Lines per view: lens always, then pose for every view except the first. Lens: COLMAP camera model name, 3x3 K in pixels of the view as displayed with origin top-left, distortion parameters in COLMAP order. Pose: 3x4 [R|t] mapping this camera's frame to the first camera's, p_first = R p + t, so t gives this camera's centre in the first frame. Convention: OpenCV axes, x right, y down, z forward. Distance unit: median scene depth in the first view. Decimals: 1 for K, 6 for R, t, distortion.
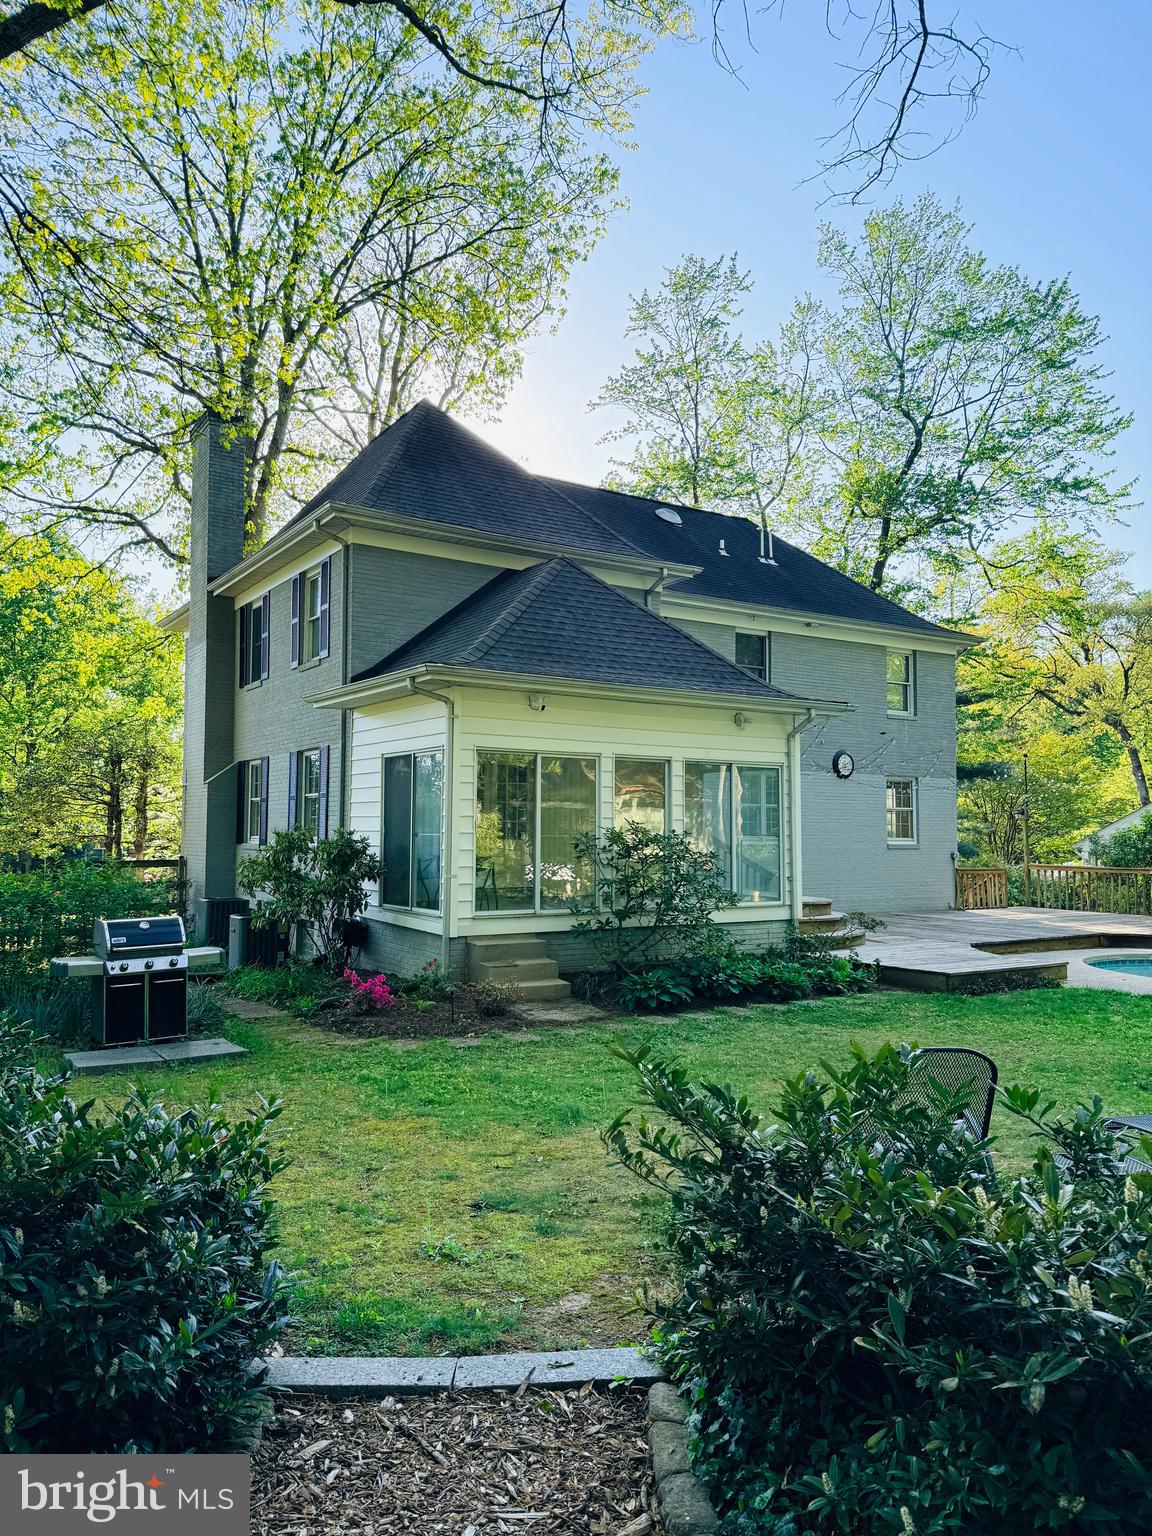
lens RADIAL K [[1077.7, 0, 573.0], [0, 1077.7, 774.0], [0, 0, 1]] dist [0.026180, -0.008494]
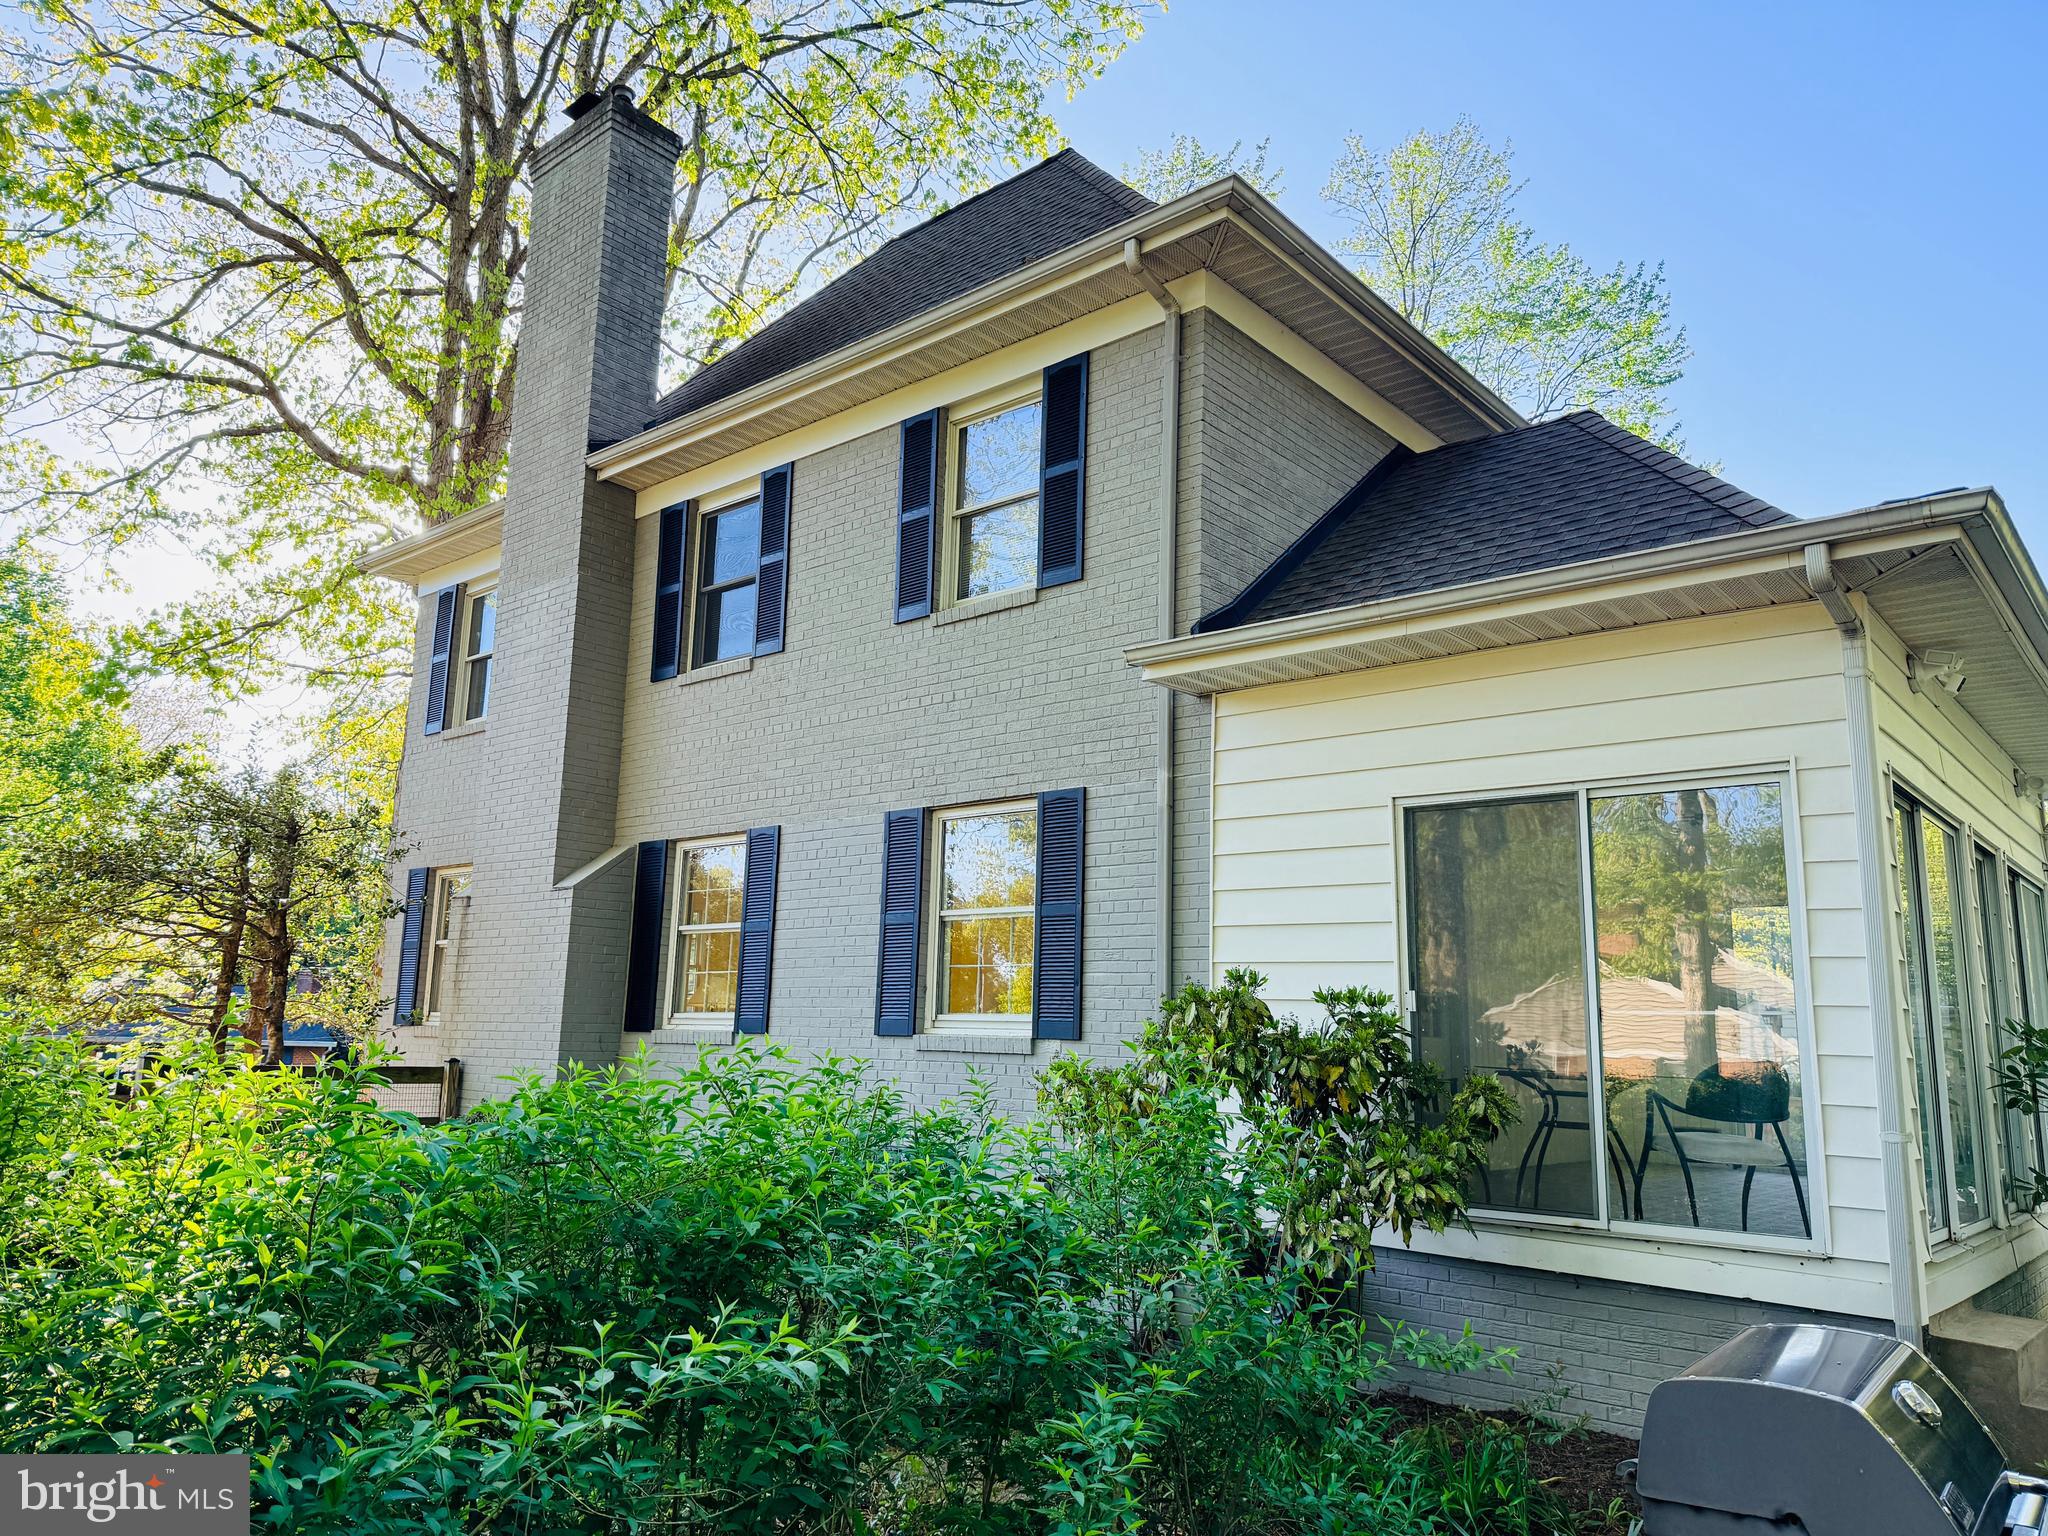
lens RADIAL K [[1436.9, 0, 1027.9], [0, 1436.9, 764.1], [0, 0, 1]] dist [0.026180, -0.008494]
pose [[0.962591, 0.063076, 0.263516, -0.316391], [-0.028876, 0.990869, -0.131697, 0.029551], [-0.269417, 0.119161, 0.955623, 0.391469]]
